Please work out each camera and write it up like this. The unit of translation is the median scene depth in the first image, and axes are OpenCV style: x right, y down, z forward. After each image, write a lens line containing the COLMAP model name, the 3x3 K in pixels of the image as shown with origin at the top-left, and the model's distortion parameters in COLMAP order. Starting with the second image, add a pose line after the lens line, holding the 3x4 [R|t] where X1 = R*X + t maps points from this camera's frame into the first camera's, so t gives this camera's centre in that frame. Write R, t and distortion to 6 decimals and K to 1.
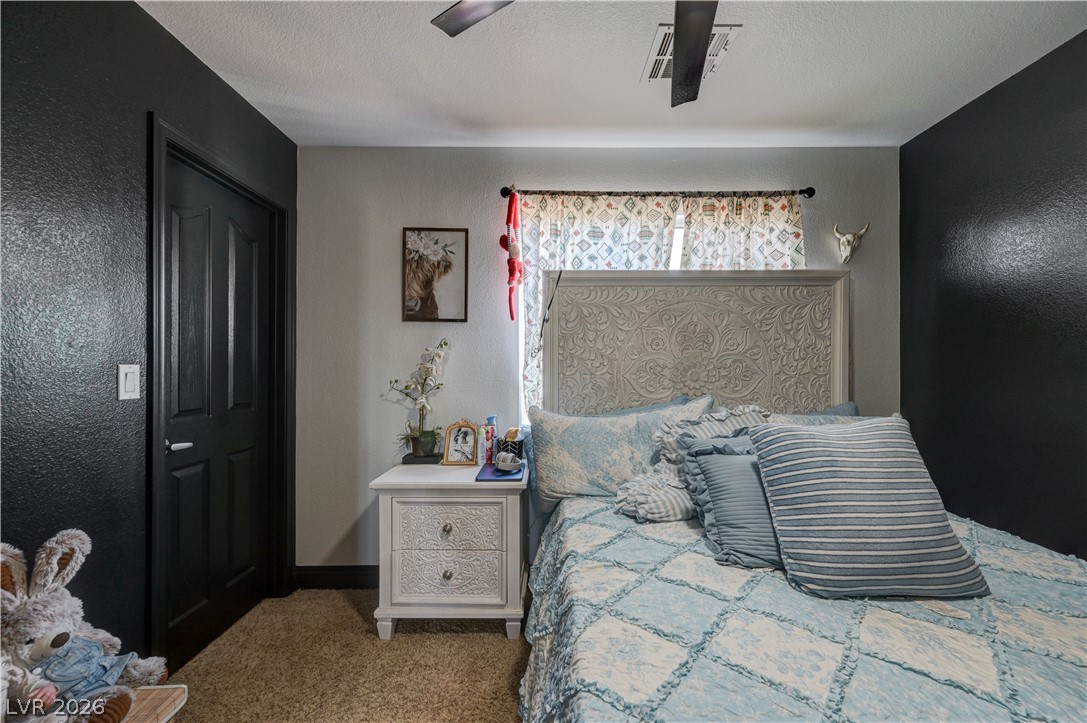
lens RADIAL K [[428.5, 0, 544.2], [0, 428.5, 364.1], [0, 0, 1]] dist [0.002005, 0.000416]
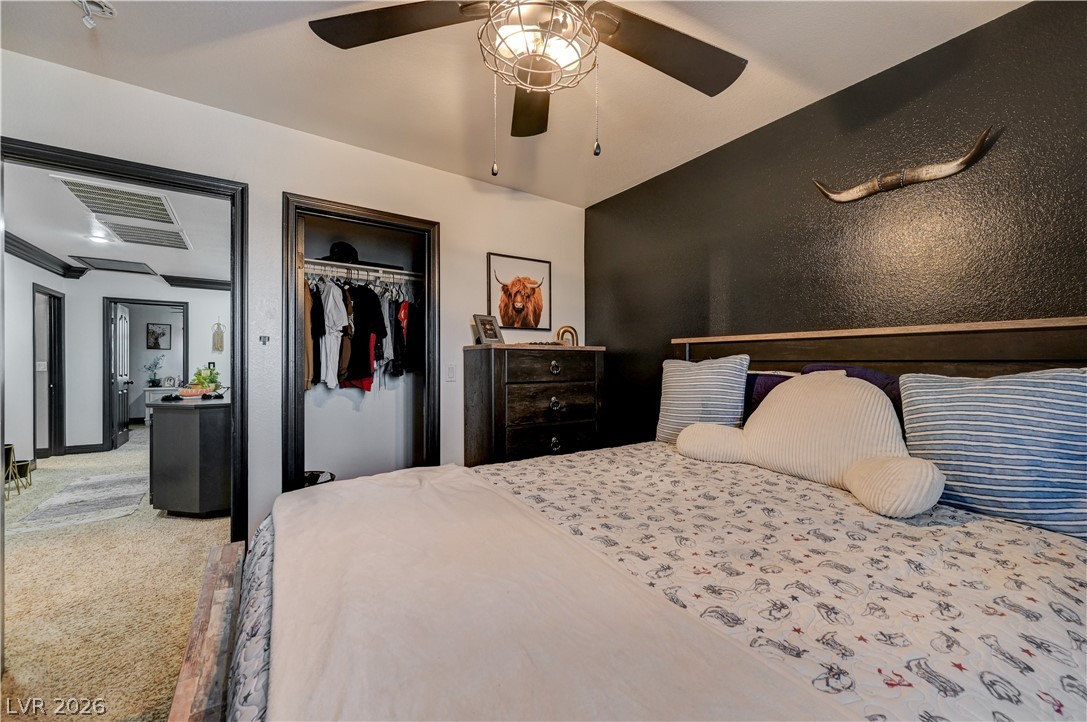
lens RADIAL K [[428.5, 0, 550.2], [0, 428.5, 355.9], [0, 0, 1]] dist [0.002005, 0.000416]
pose [[0.815685, 0.001730, 0.578494, 0.345845], [-0.002541, 0.999997, 0.000592, -0.054900], [-0.578491, -0.001953, 0.815687, -3.903429]]
